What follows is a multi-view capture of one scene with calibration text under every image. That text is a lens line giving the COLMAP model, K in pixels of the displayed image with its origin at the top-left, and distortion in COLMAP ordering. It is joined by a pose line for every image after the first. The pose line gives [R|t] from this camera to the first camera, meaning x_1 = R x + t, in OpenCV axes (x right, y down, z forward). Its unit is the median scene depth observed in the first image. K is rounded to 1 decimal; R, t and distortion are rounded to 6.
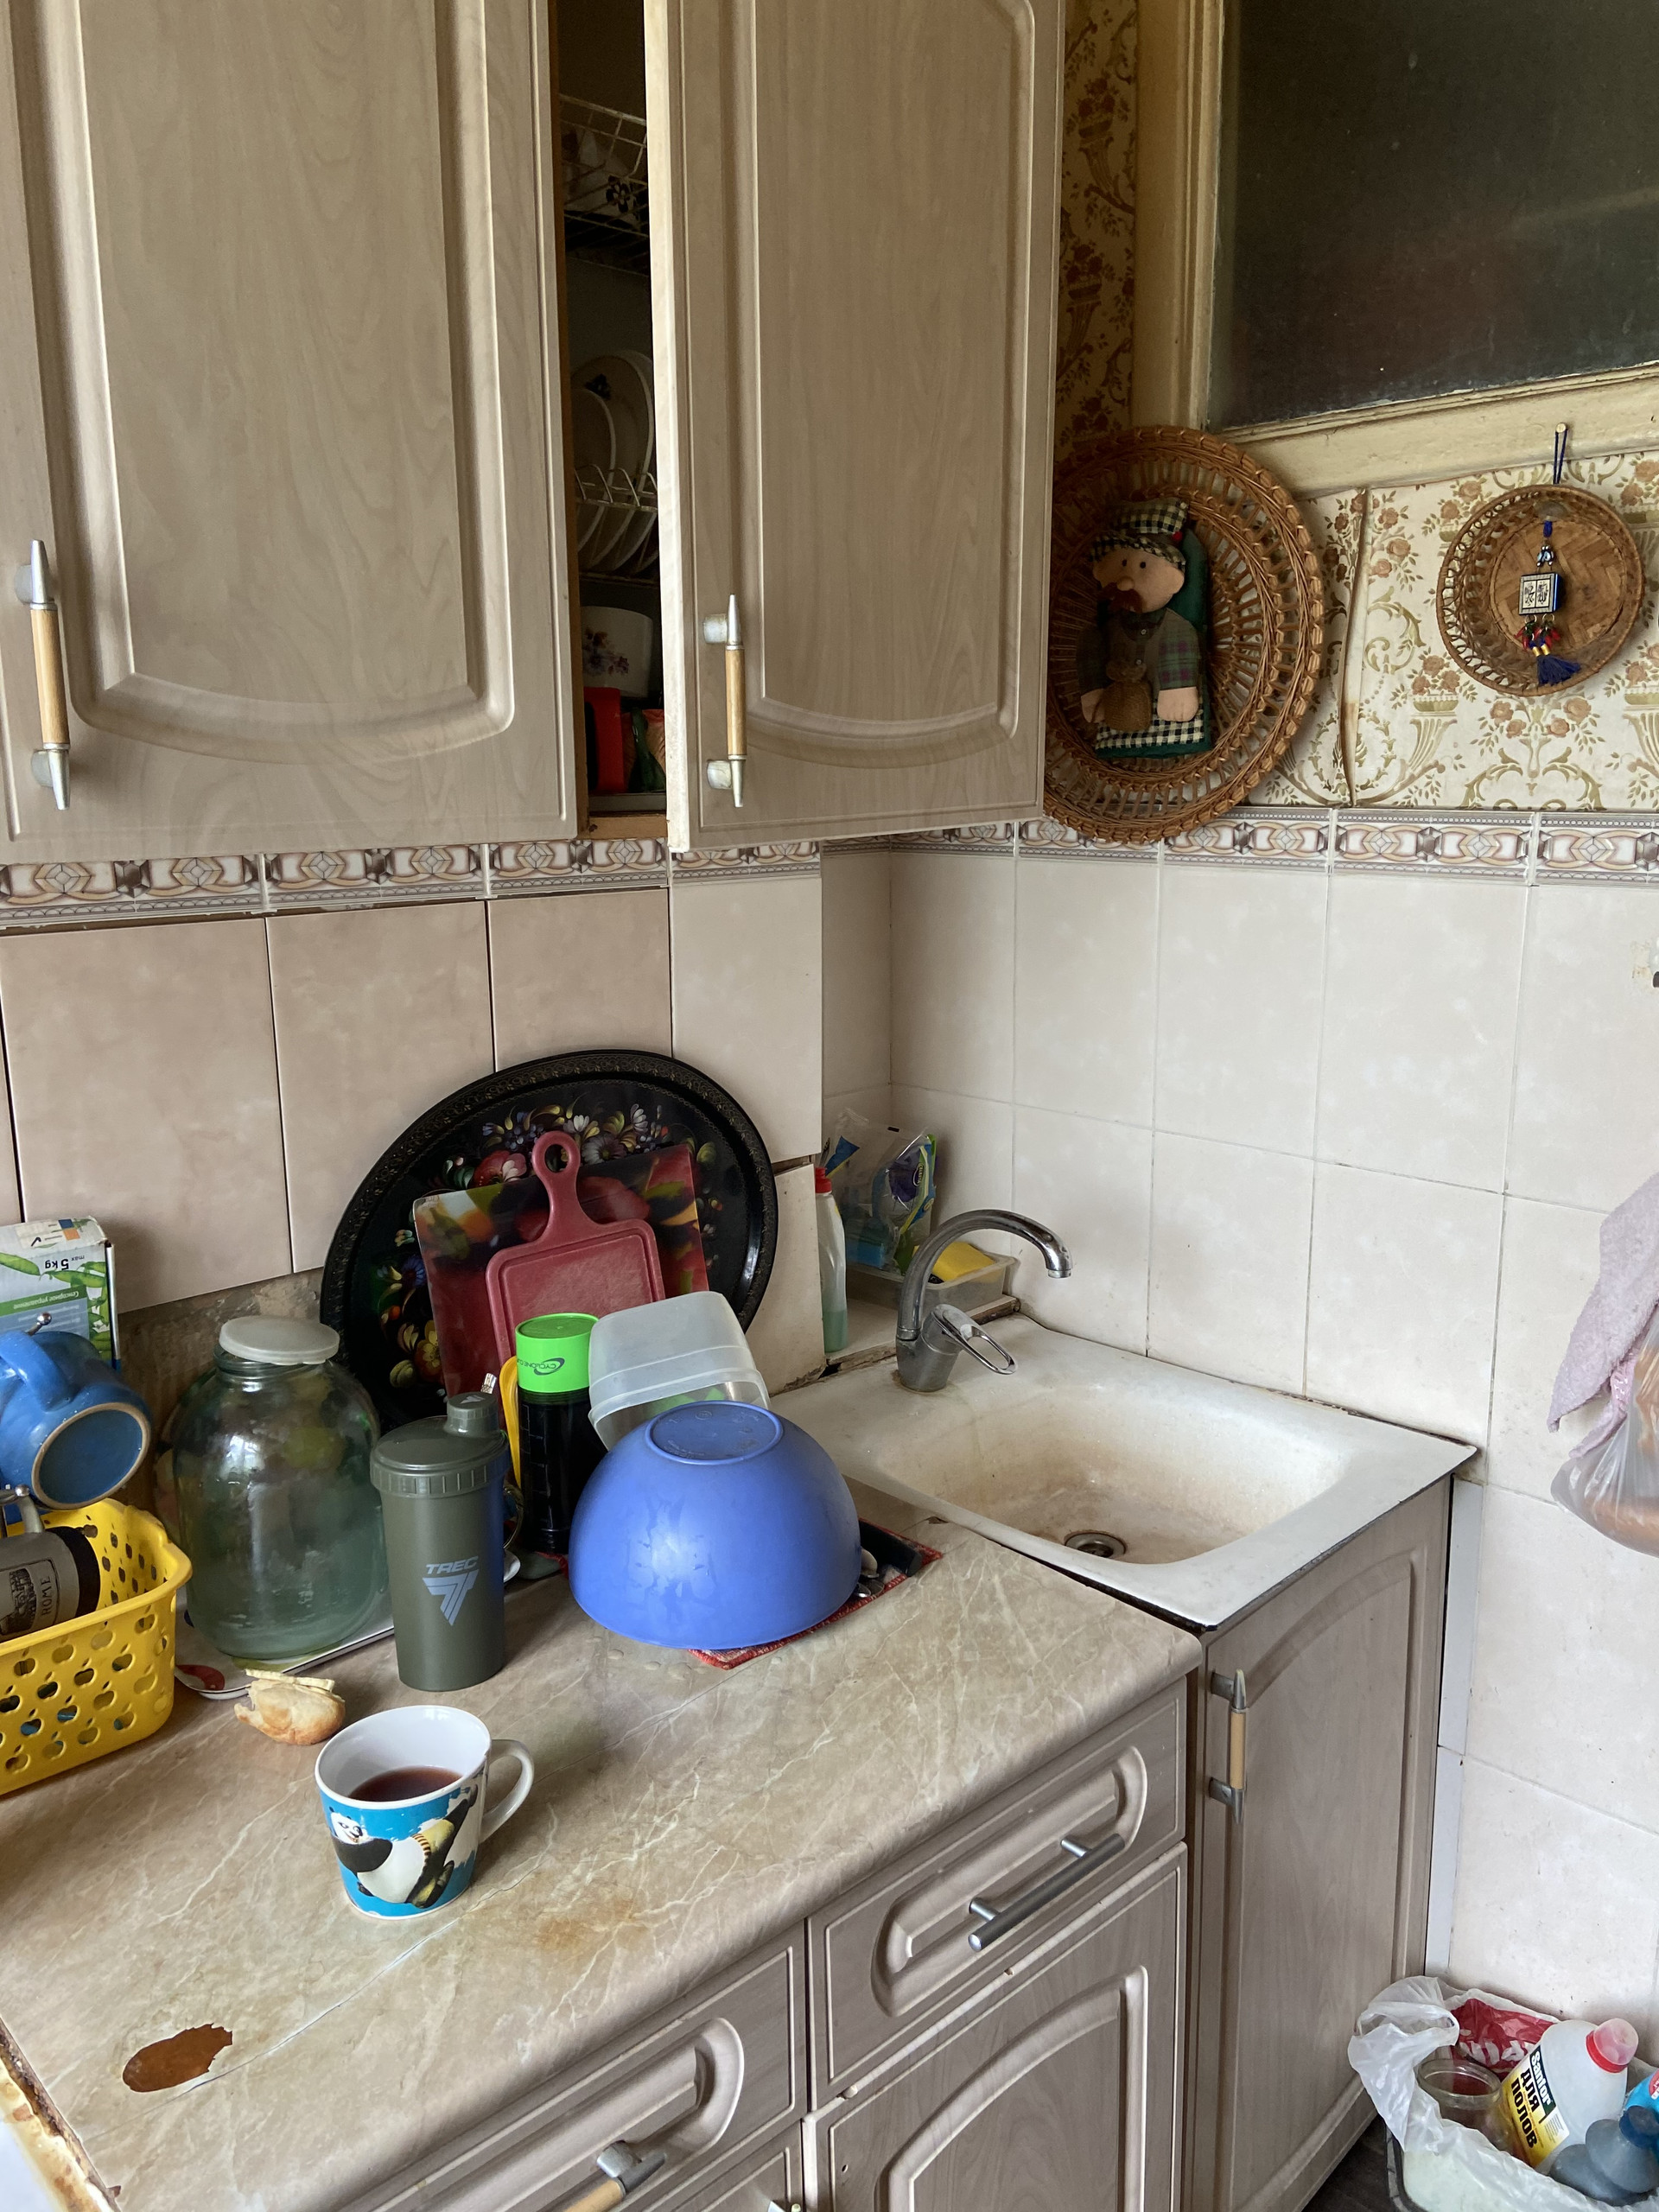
lens RADIAL K [[1684.0, 0, 819.5], [0, 1684.0, 1095.2], [0, 0, 1]] dist [0.102618, -0.133341]
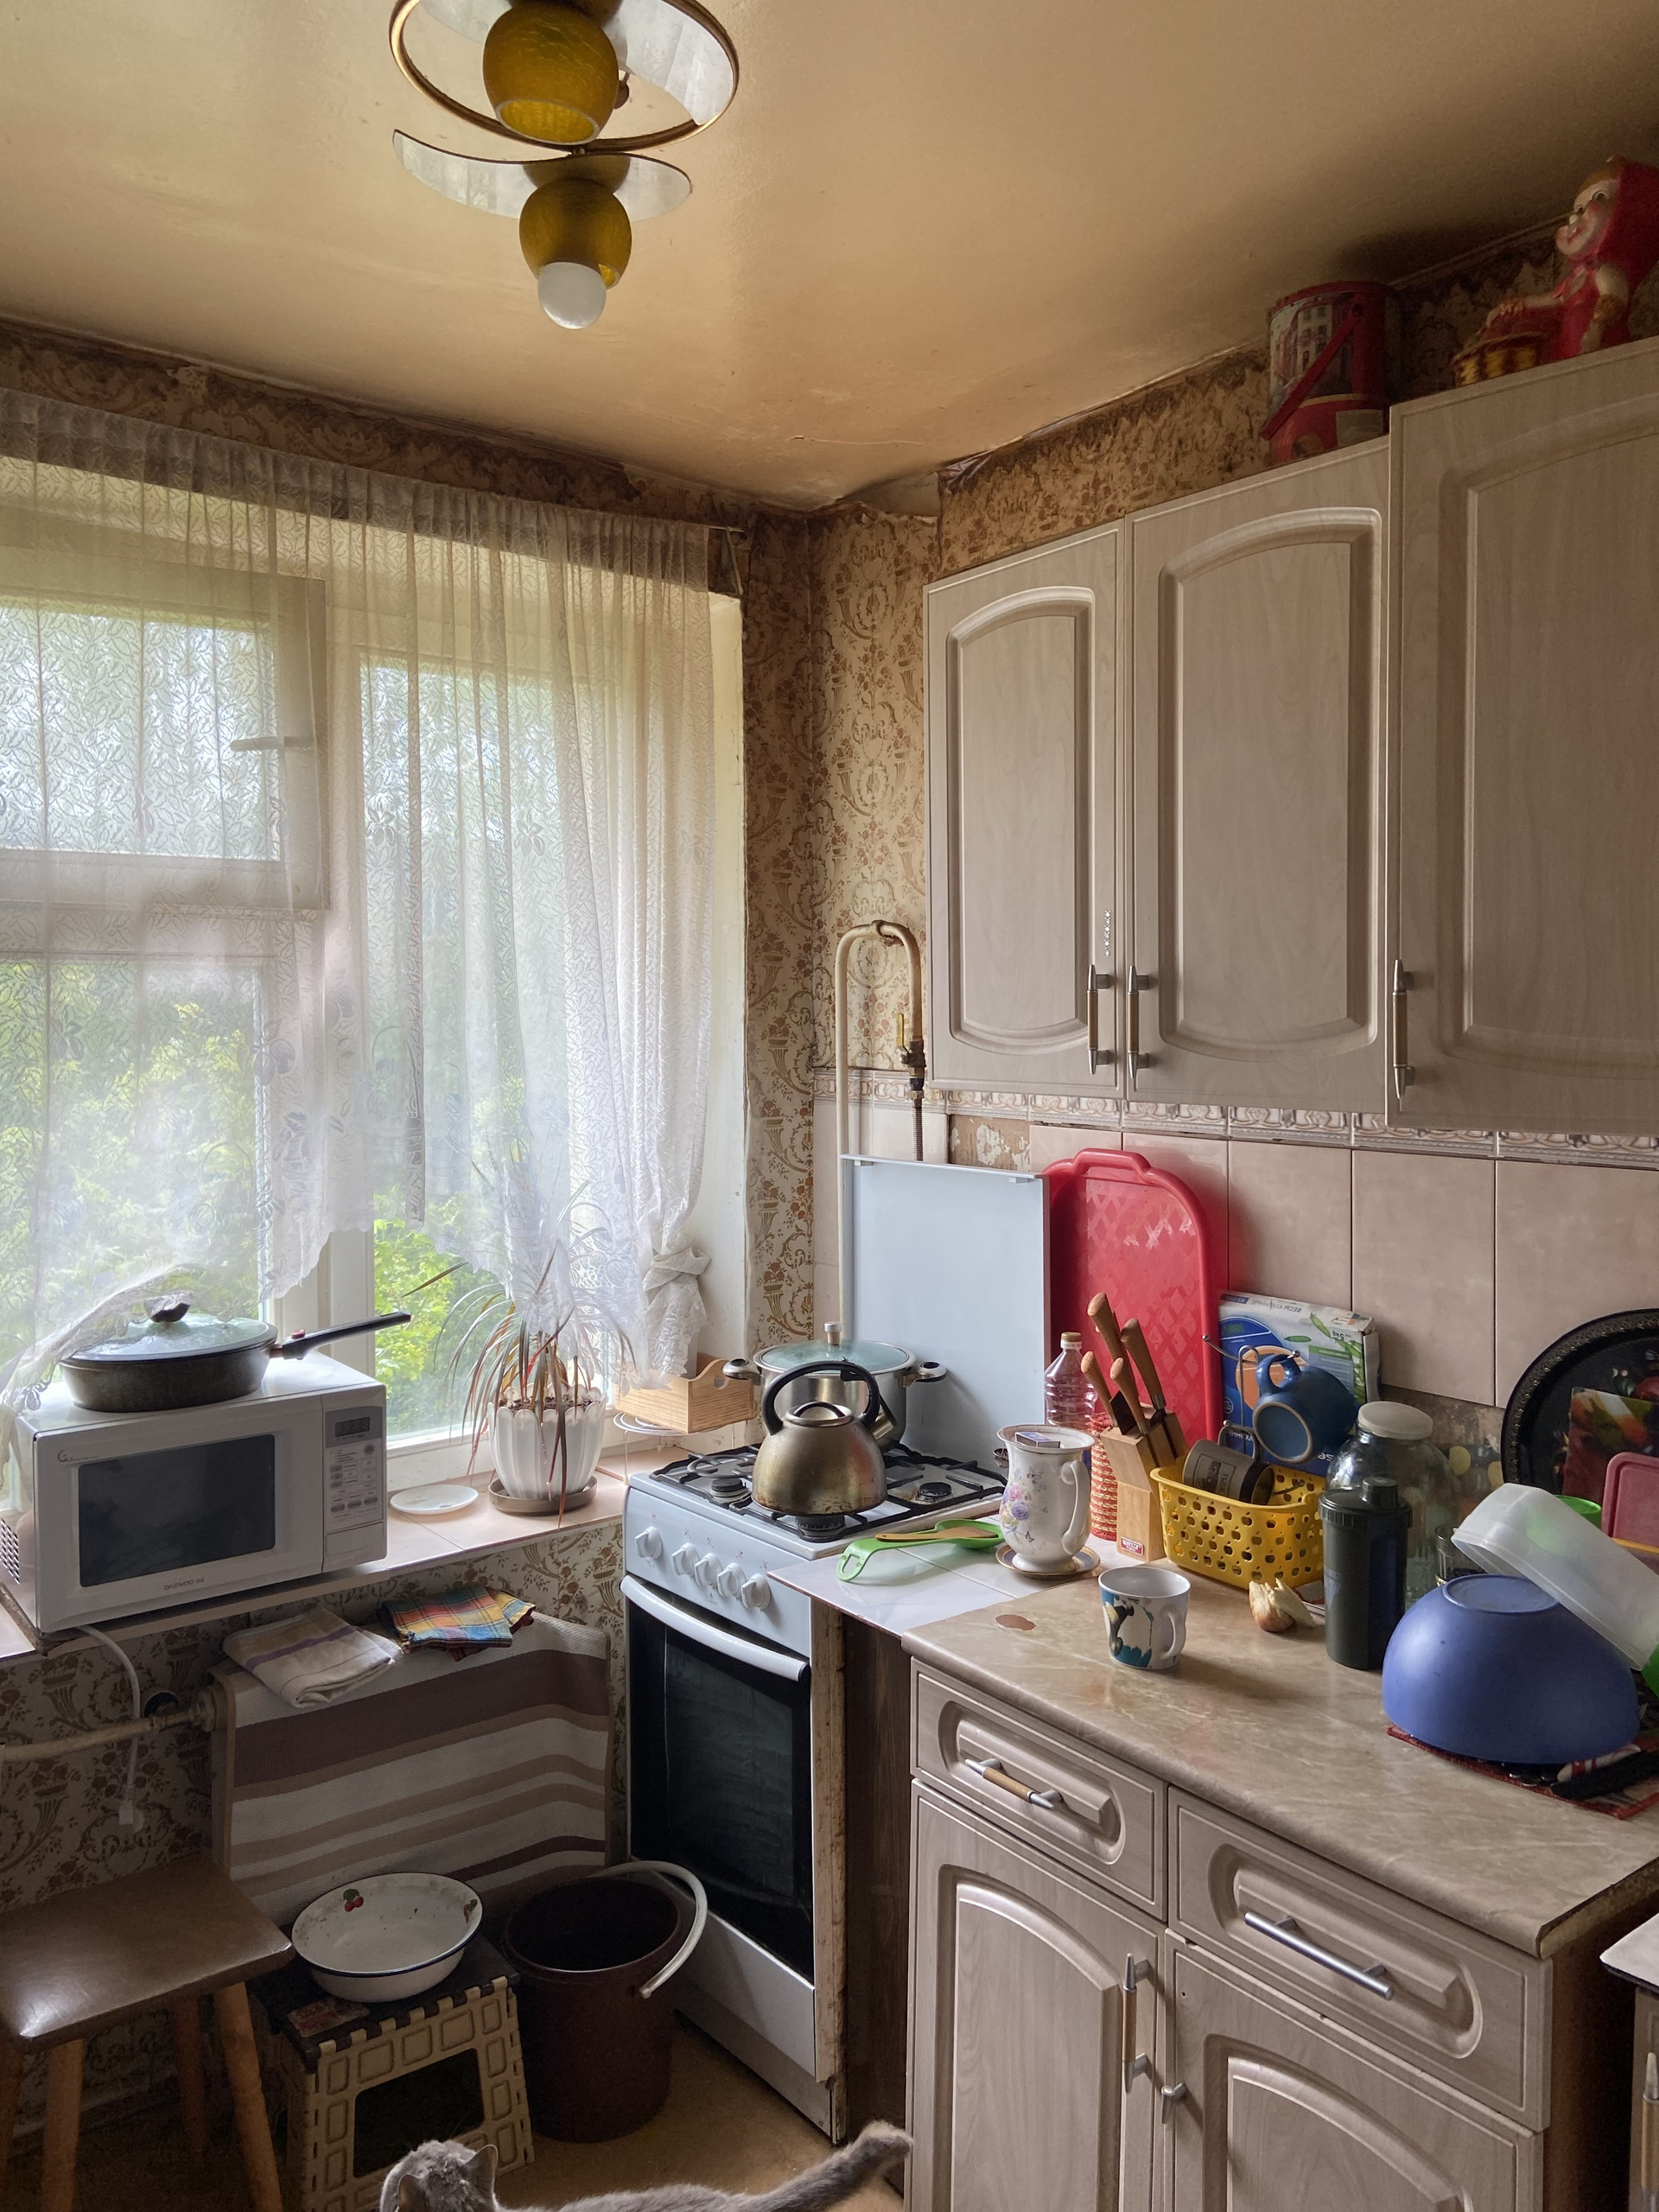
lens RADIAL K [[1684.0, 0, 872.0], [0, 1684.0, 1081.7], [0, 0, 1]] dist [0.102618, -0.133341]
pose [[-0.097019, 0.042265, -0.994385, 1.322245], [-0.201011, 0.977677, 0.061167, -0.165947], [0.974773, 0.205817, -0.086358, 0.623901]]
